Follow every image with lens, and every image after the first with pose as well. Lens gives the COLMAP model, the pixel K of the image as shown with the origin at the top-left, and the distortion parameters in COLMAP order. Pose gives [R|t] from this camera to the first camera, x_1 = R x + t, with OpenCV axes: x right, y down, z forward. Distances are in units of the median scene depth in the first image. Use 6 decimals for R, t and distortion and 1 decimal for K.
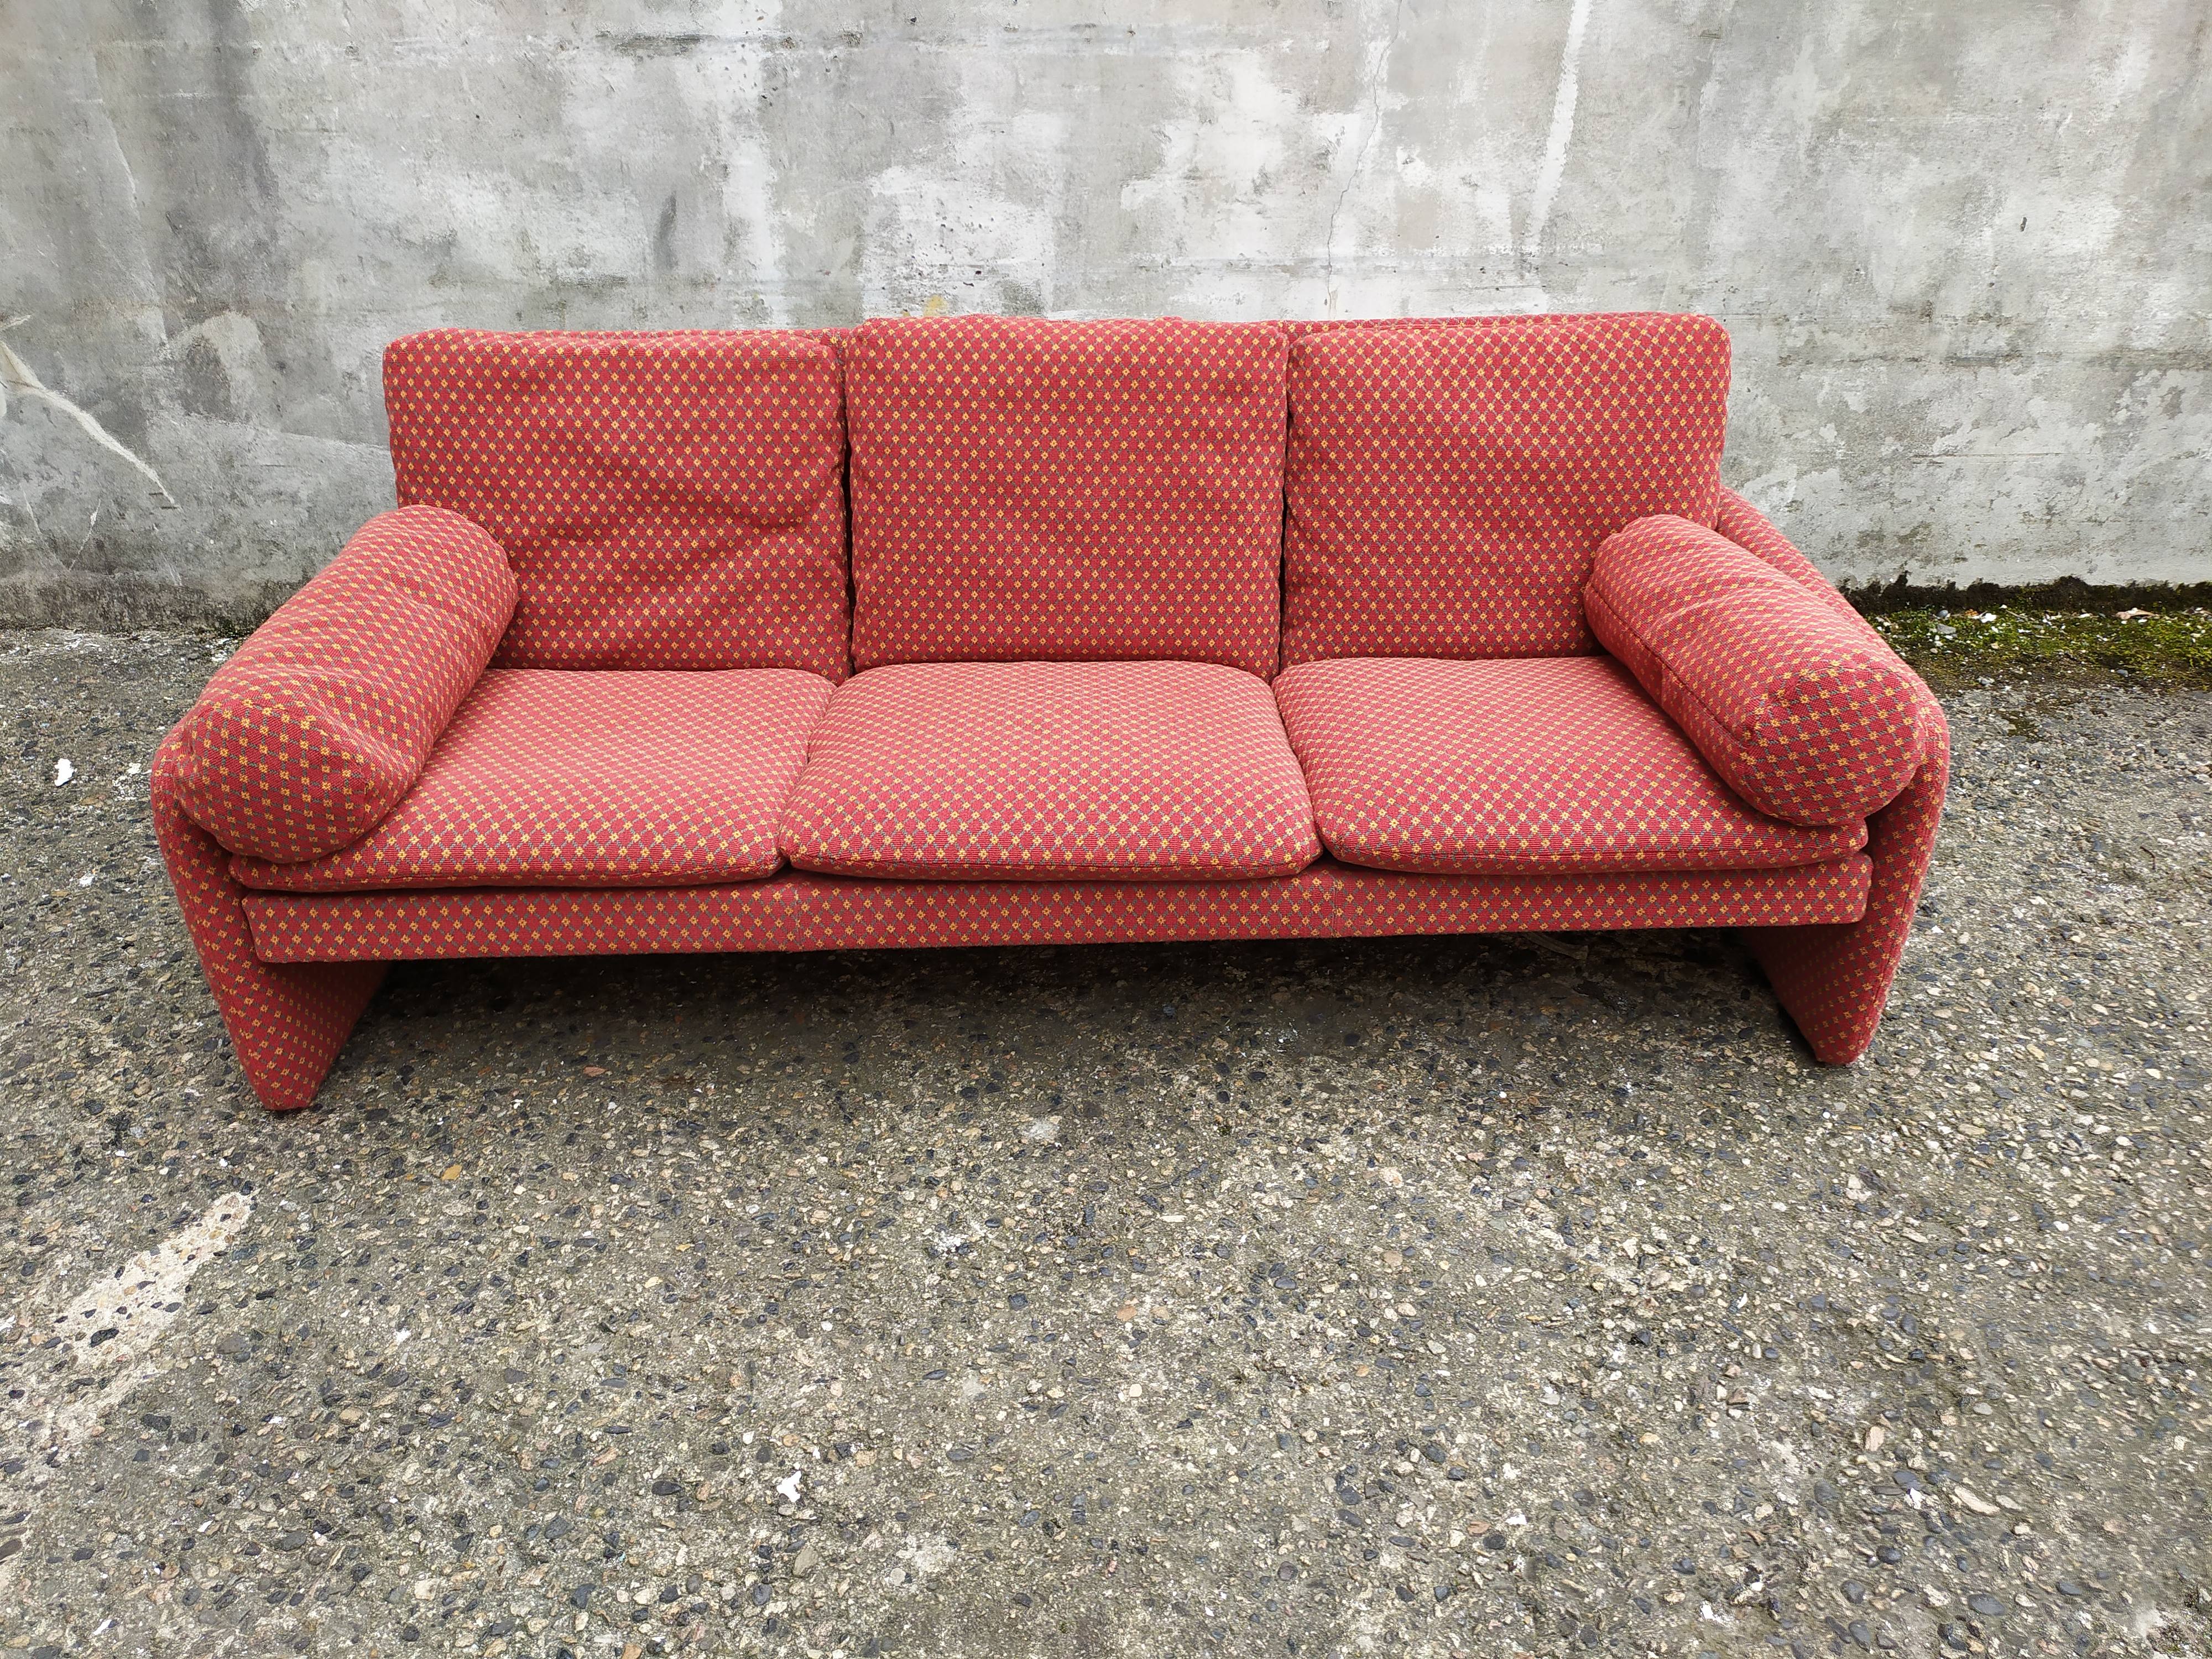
lens RADIAL K [[1657.3, 0, 1097.6], [0, 1657.3, 822.5], [0, 0, 1]] dist [0.055626, -0.057027]
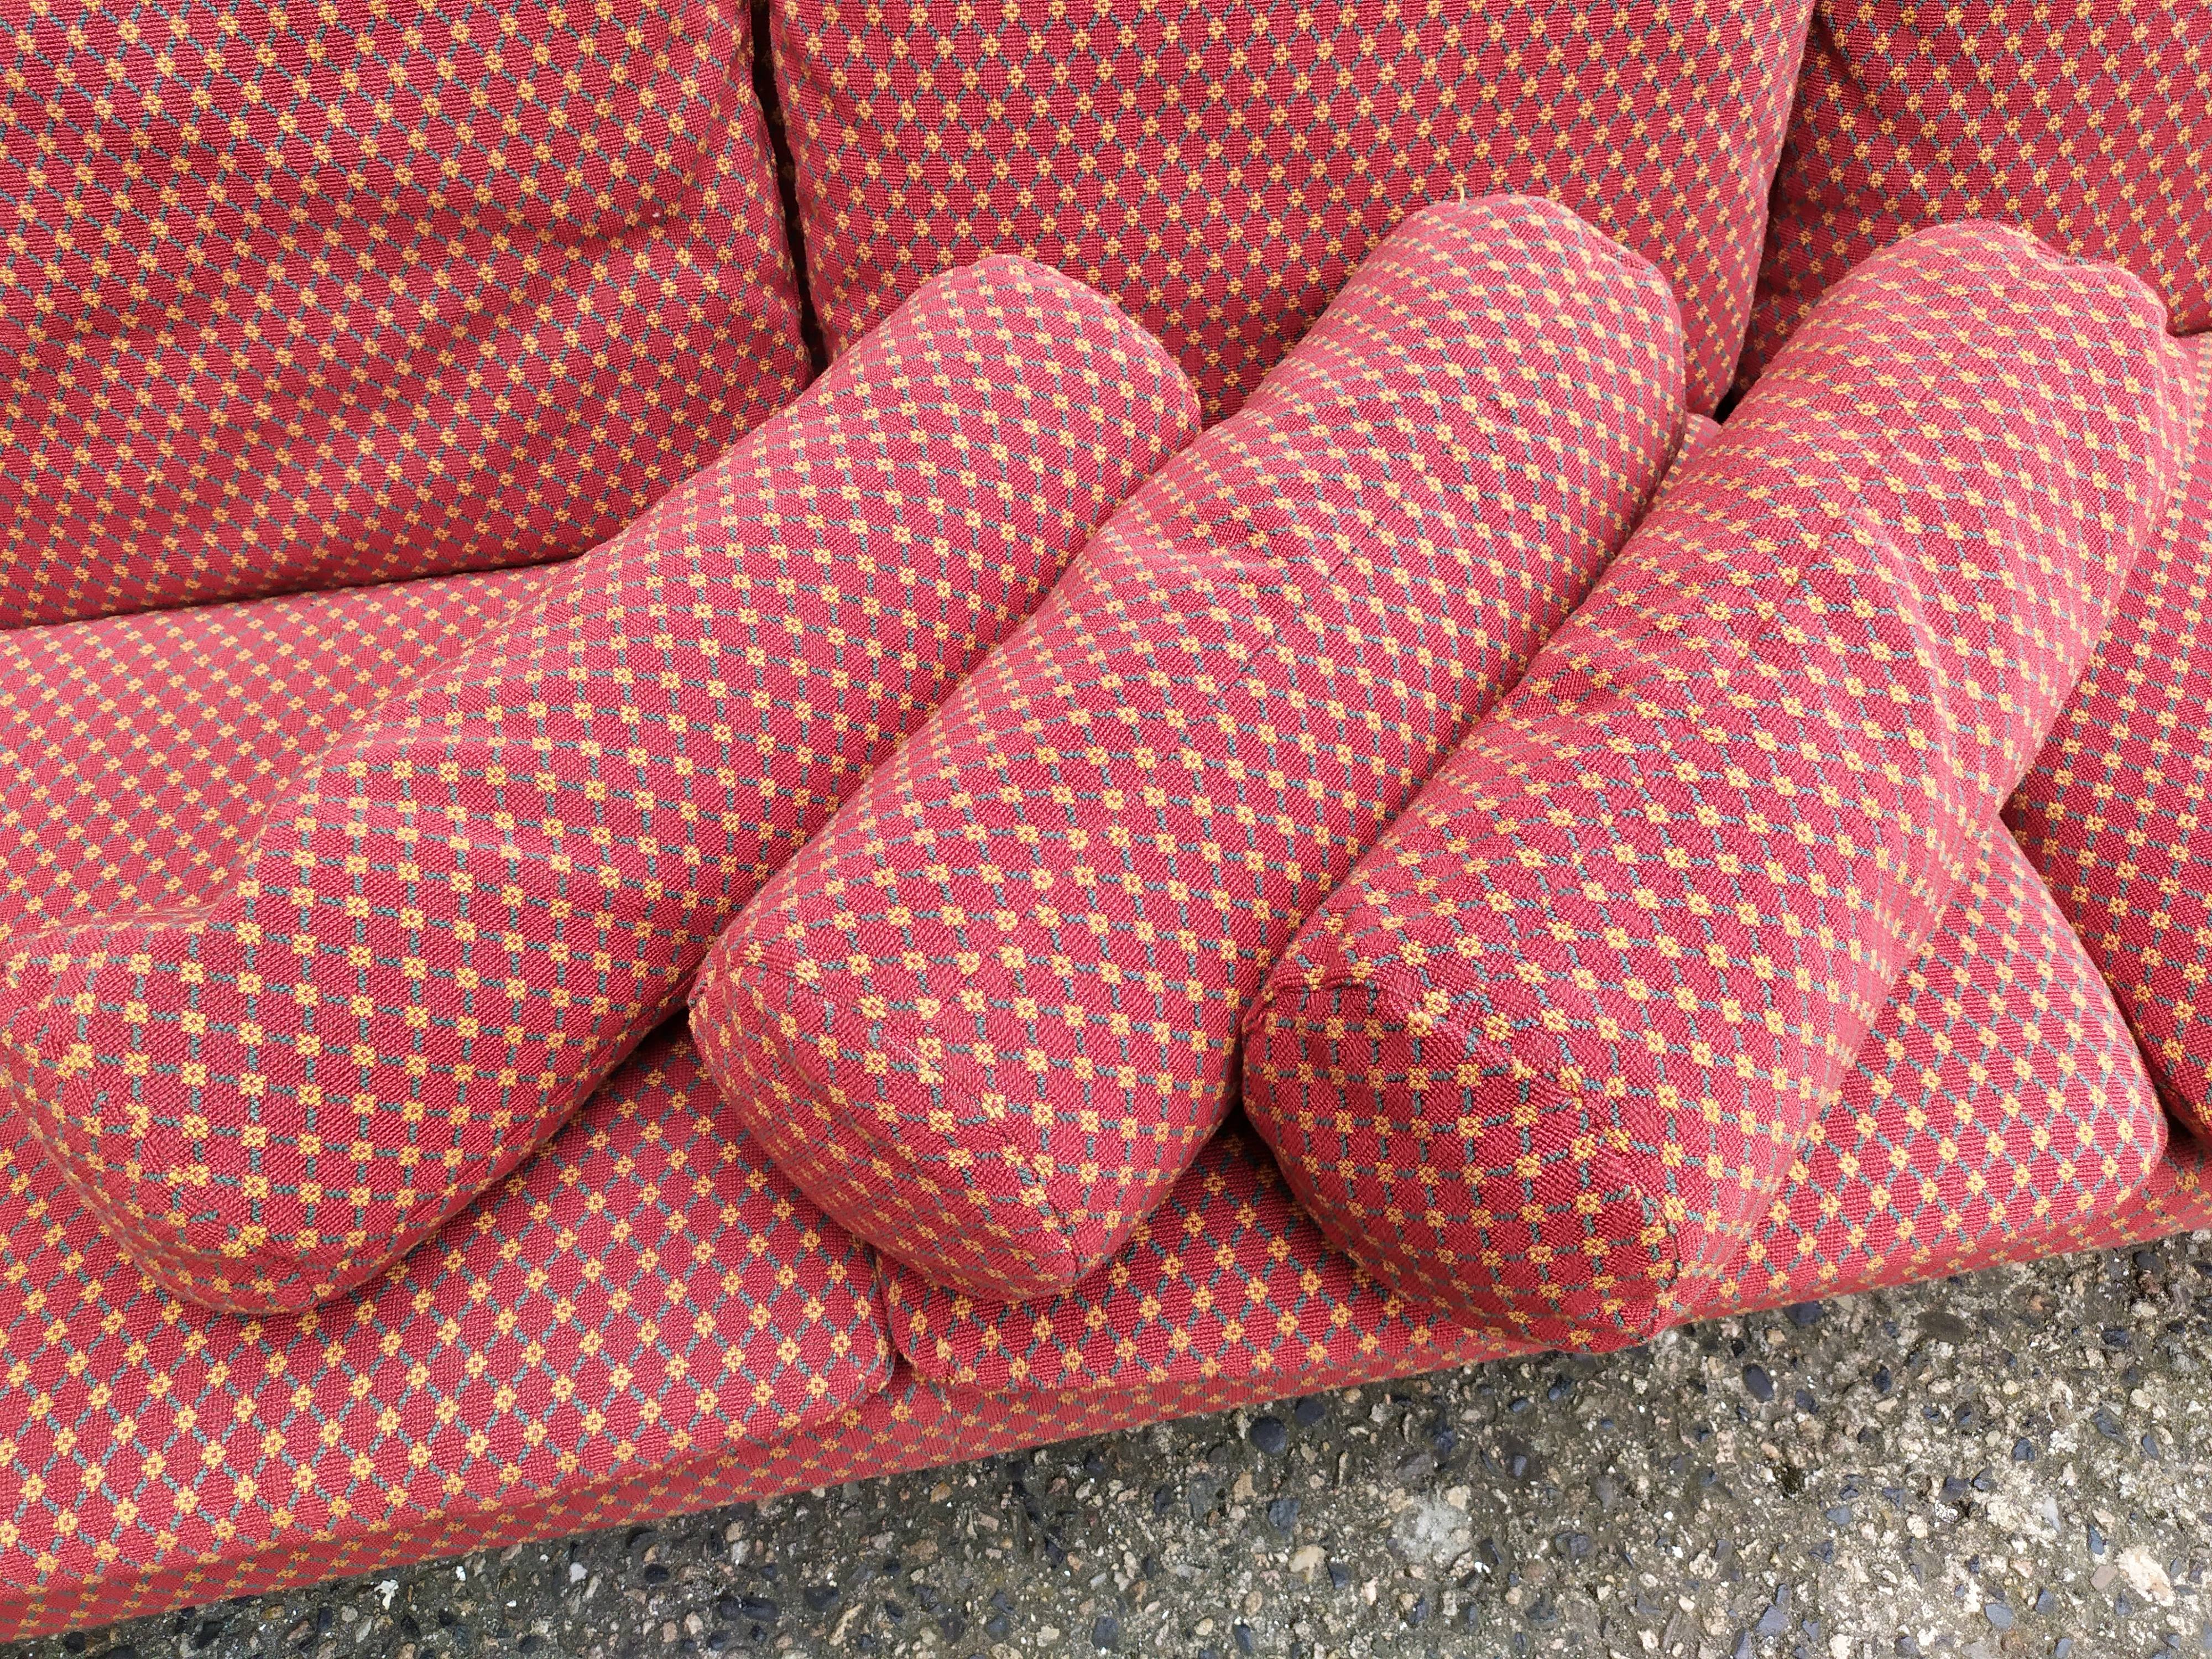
lens RADIAL K [[1704.2, 0, 1103.0], [0, 1704.2, 819.3], [0, 0, 1]] dist [0.063372, -0.072552]
pose [[0.989023, -0.135778, 0.058286, -0.132151], [0.097540, 0.896242, 0.432709, -0.241525], [-0.110990, -0.422274, 0.899648, 0.602064]]
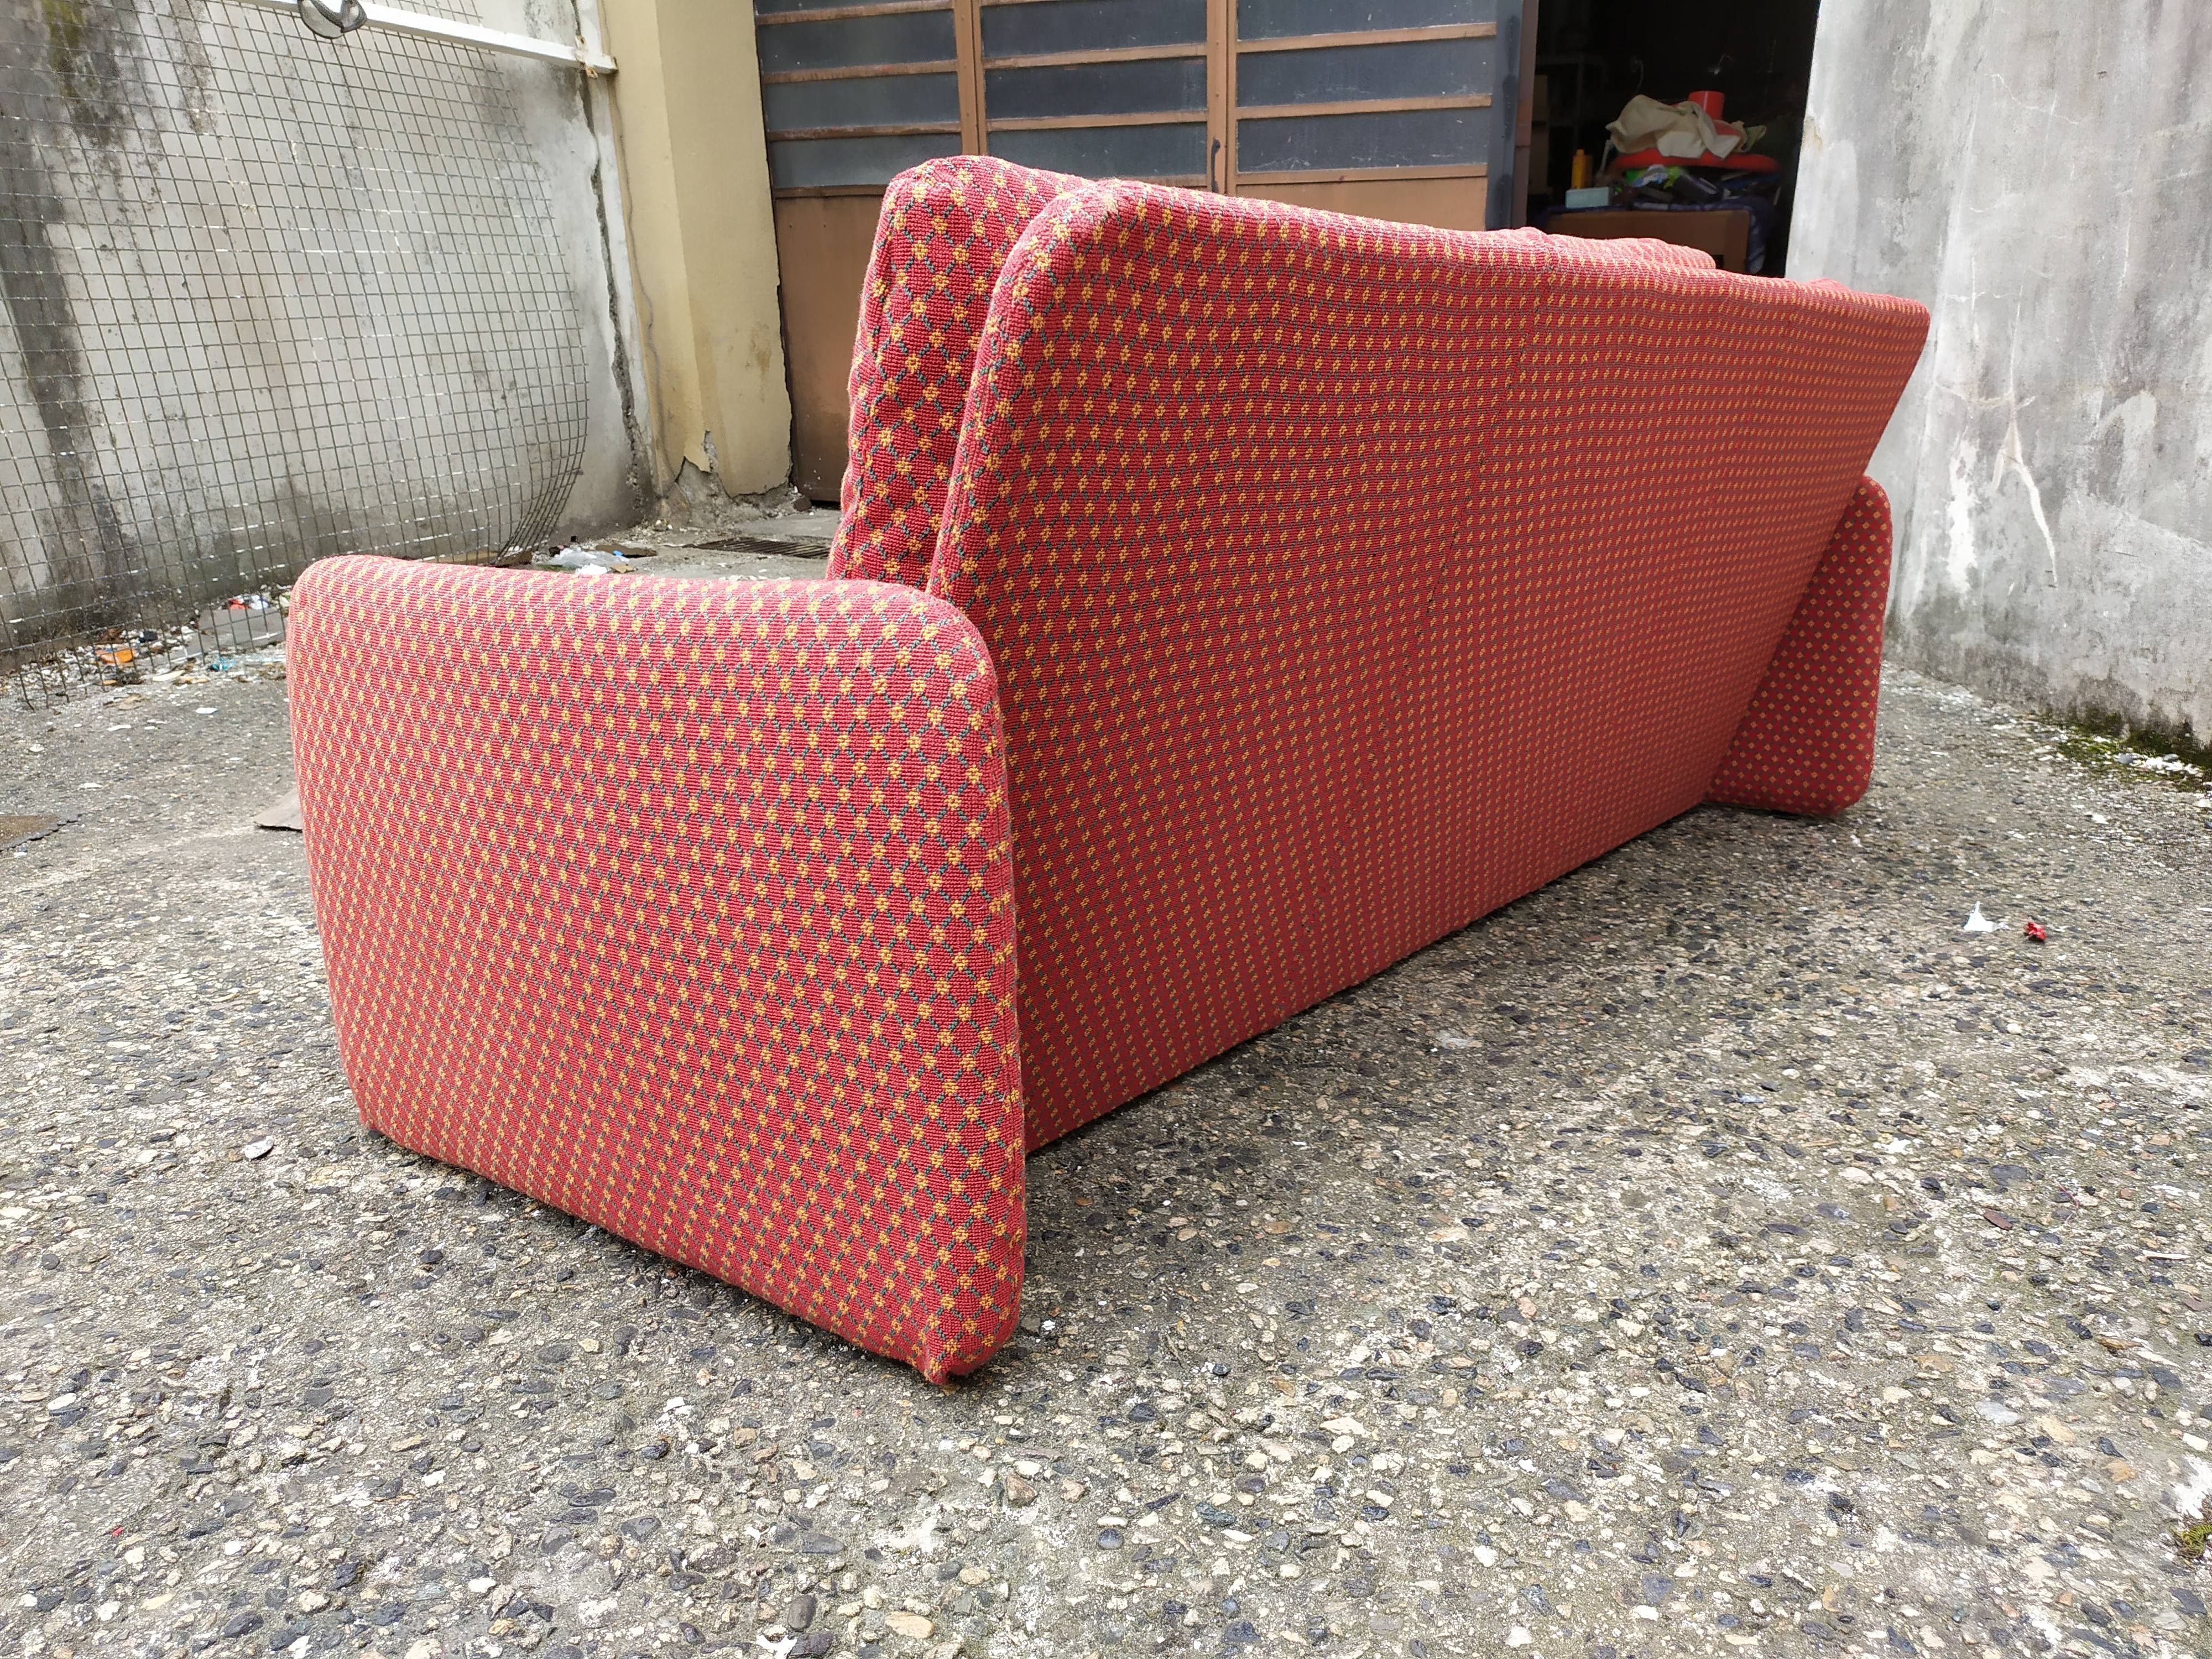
lens RADIAL K [[1657.3, 0, 1132.1], [0, 1657.3, 826.8], [0, 0, 1]] dist [0.055626, -0.057027]
pose [[0.012055, 0.249889, -0.968199, 0.714890], [-0.495936, 0.842280, 0.211215, -0.000652], [0.868275, 0.477619, 0.134083, 0.669945]]
